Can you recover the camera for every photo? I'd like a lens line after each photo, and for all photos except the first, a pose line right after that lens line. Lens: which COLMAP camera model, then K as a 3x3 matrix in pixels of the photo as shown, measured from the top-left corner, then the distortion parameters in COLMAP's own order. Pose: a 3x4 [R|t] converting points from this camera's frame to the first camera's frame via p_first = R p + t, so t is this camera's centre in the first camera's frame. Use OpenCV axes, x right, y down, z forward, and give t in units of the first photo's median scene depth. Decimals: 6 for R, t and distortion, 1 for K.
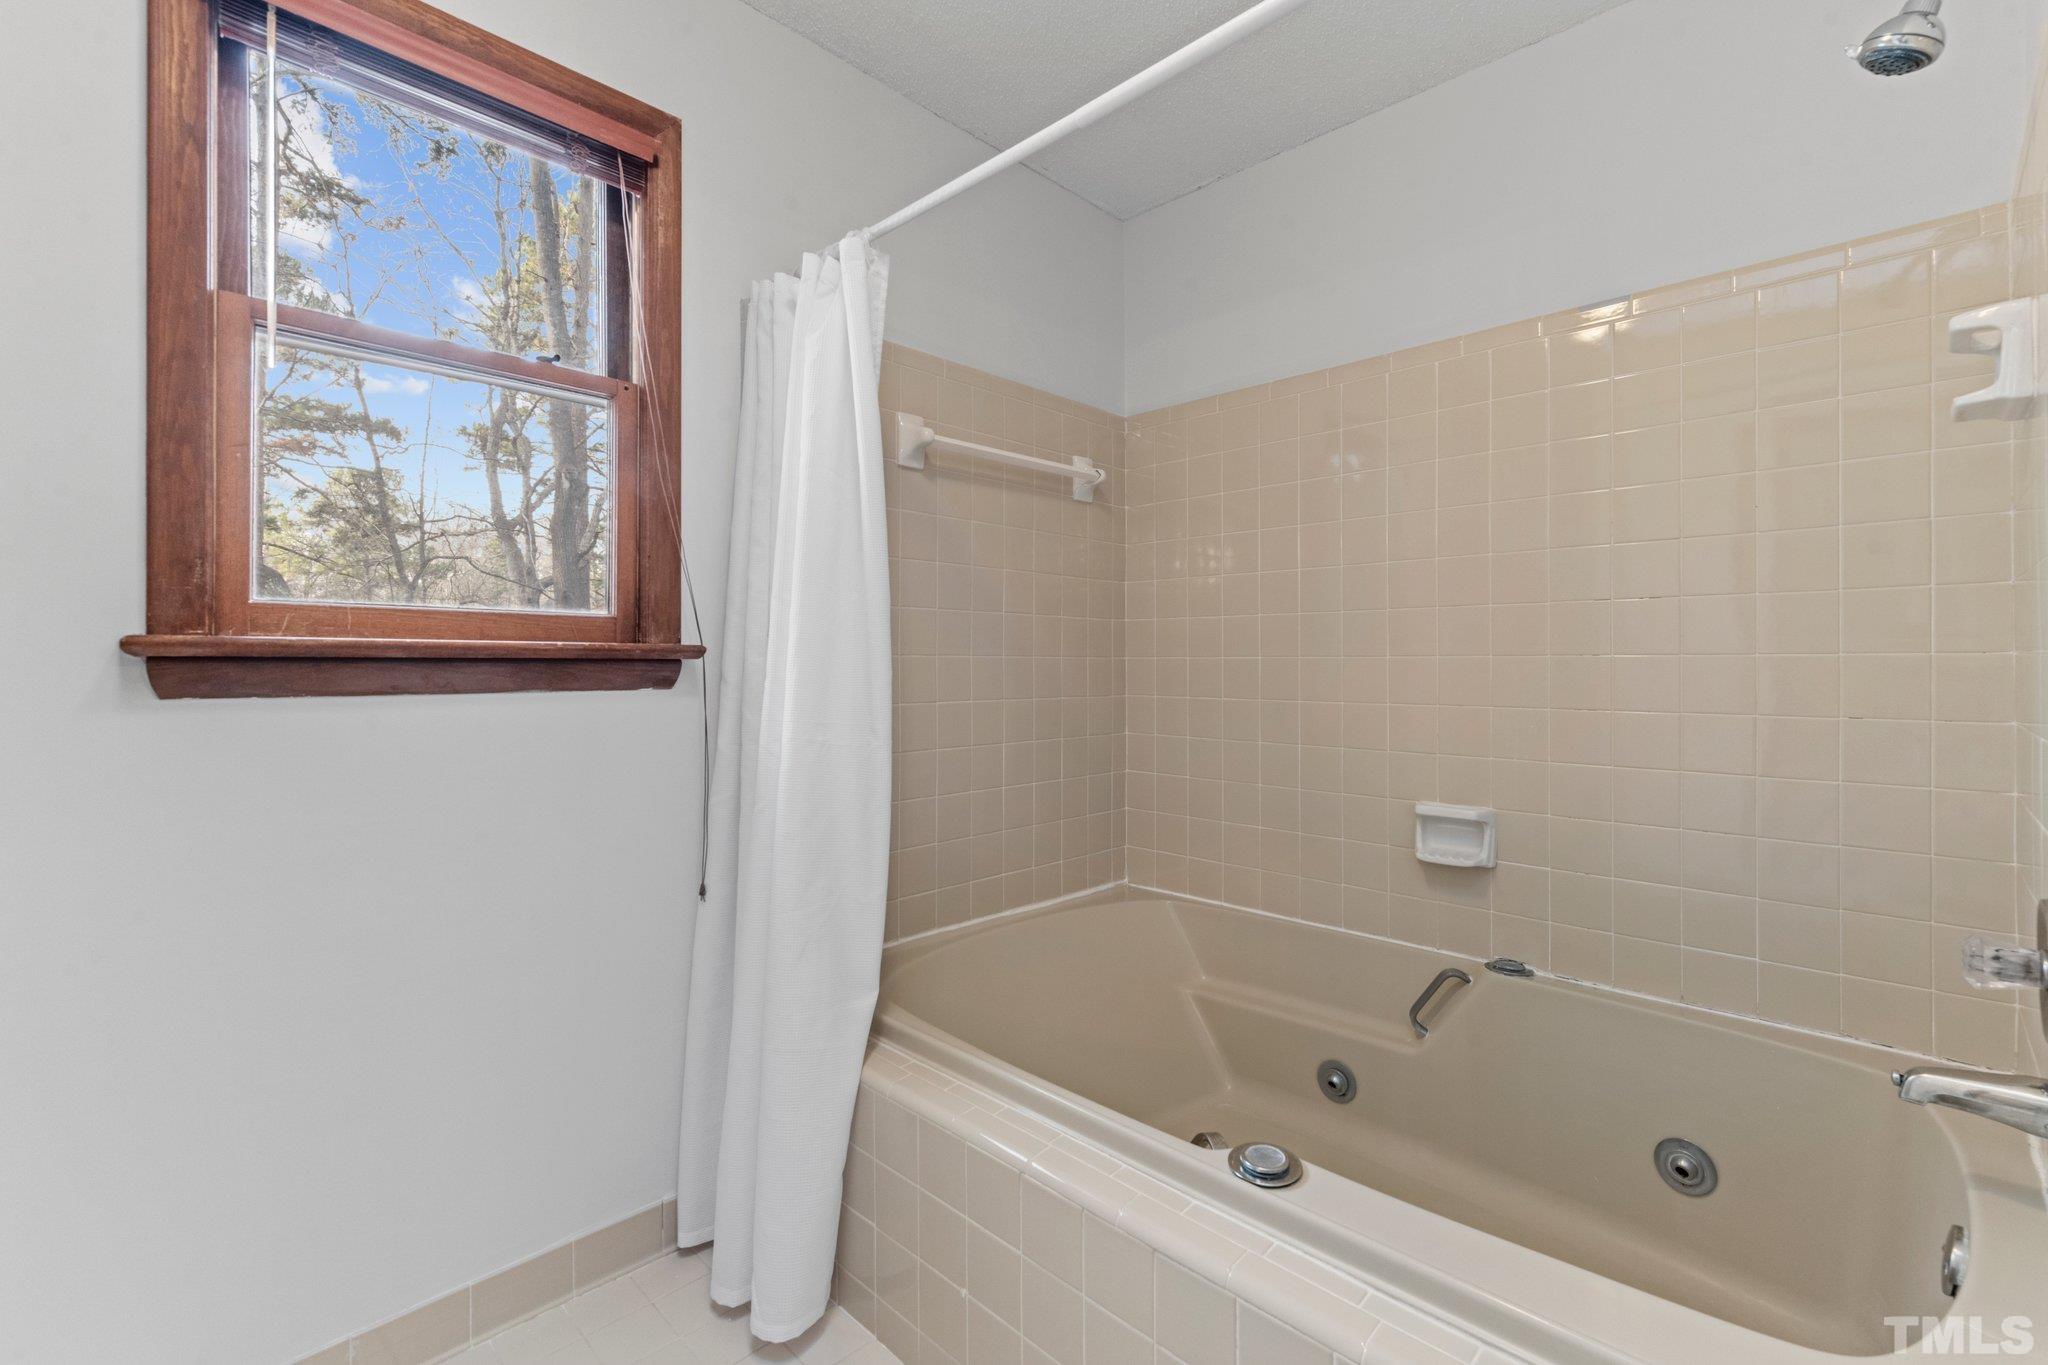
lens RADIAL K [[870.7, 0, 1016.0], [0, 870.7, 668.4], [0, 0, 1]] dist [0.003241, -0.001687]
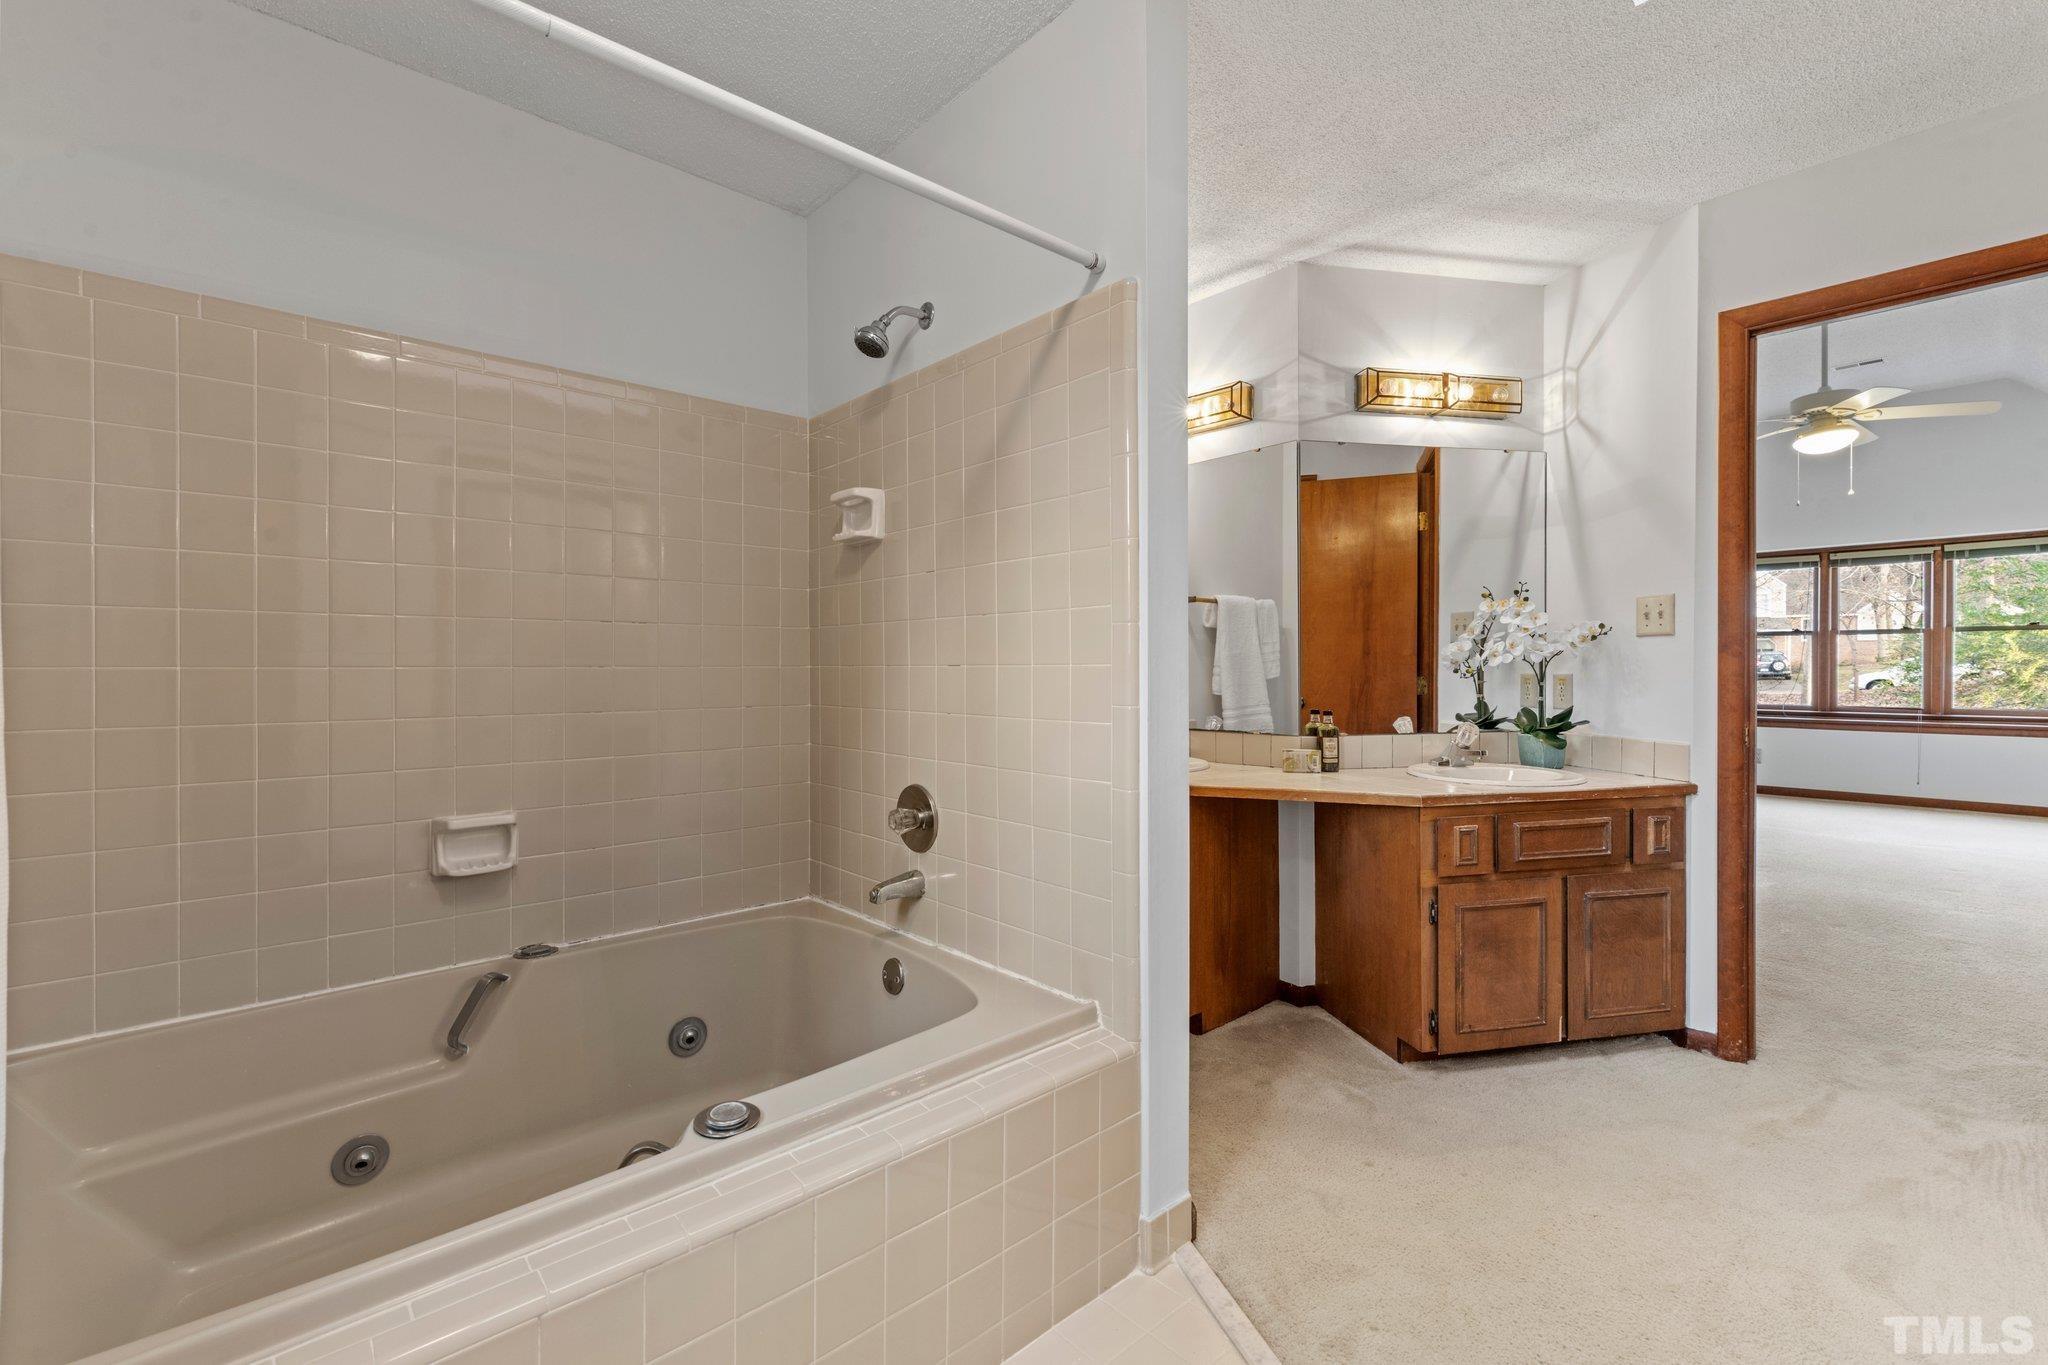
lens RADIAL K [[870.7, 0, 1017.2], [0, 870.7, 674.7], [0, 0, 1]] dist [0.003241, -0.001687]
pose [[0.091529, -0.016021, 0.995674, -0.565051], [0.007393, 0.999854, 0.015408, -0.021274], [-0.995775, 0.005951, 0.091634, 0.357115]]
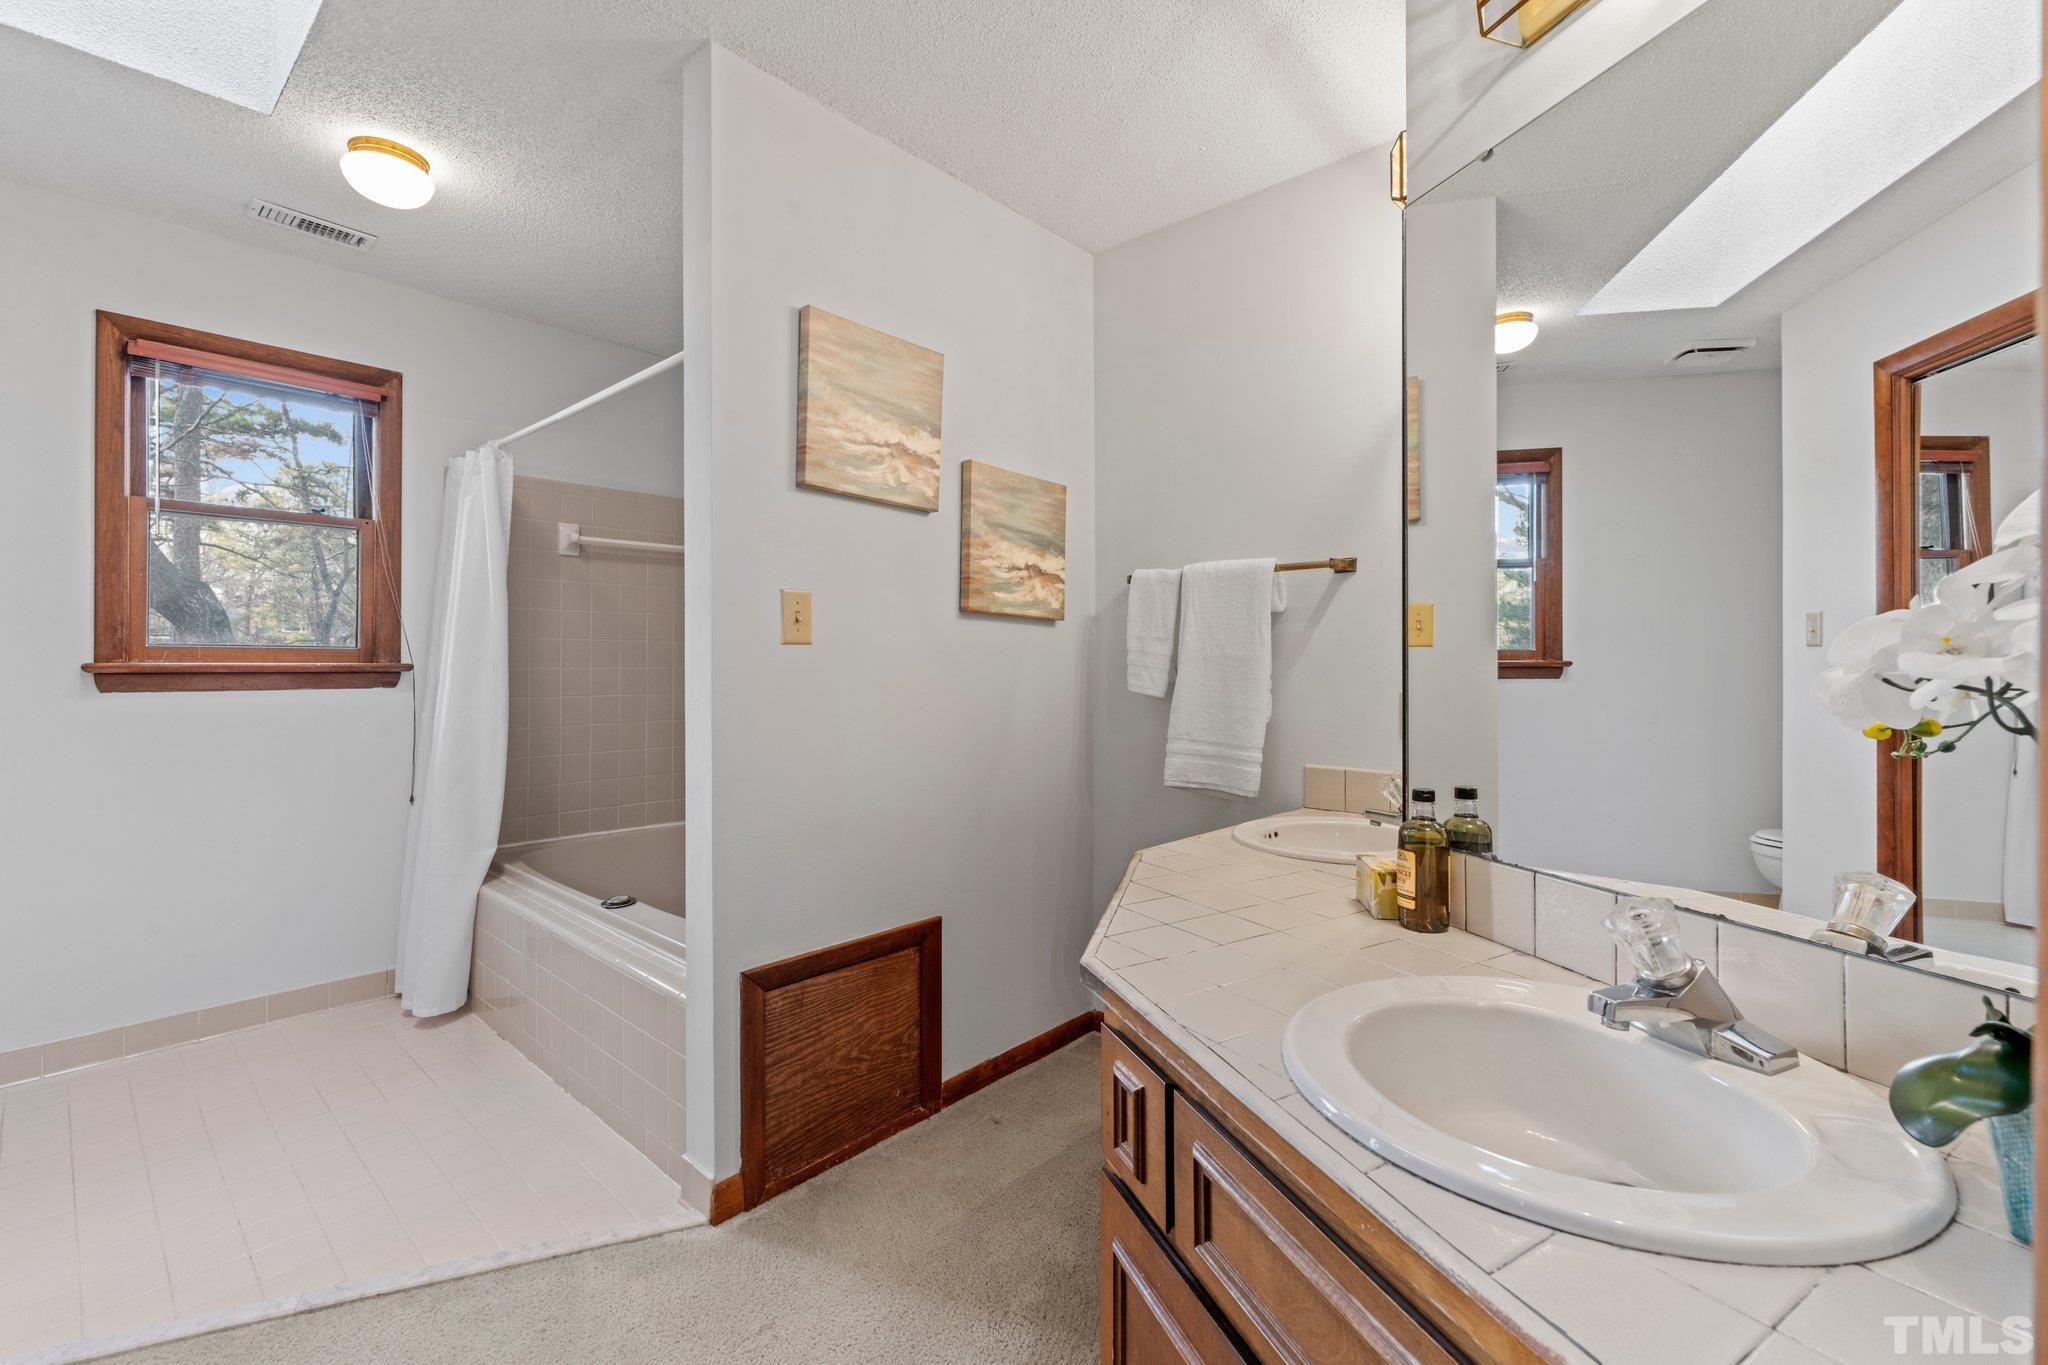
lens RADIAL K [[870.7, 0, 1030.0], [0, 870.7, 666.8], [0, 0, 1]] dist [0.003241, -0.001687]
pose [[0.999058, 0.003592, 0.043243, 0.848631], [-0.003566, 0.999993, -0.000675, -0.024137], [-0.043245, 0.000520, 0.999064, -0.871247]]
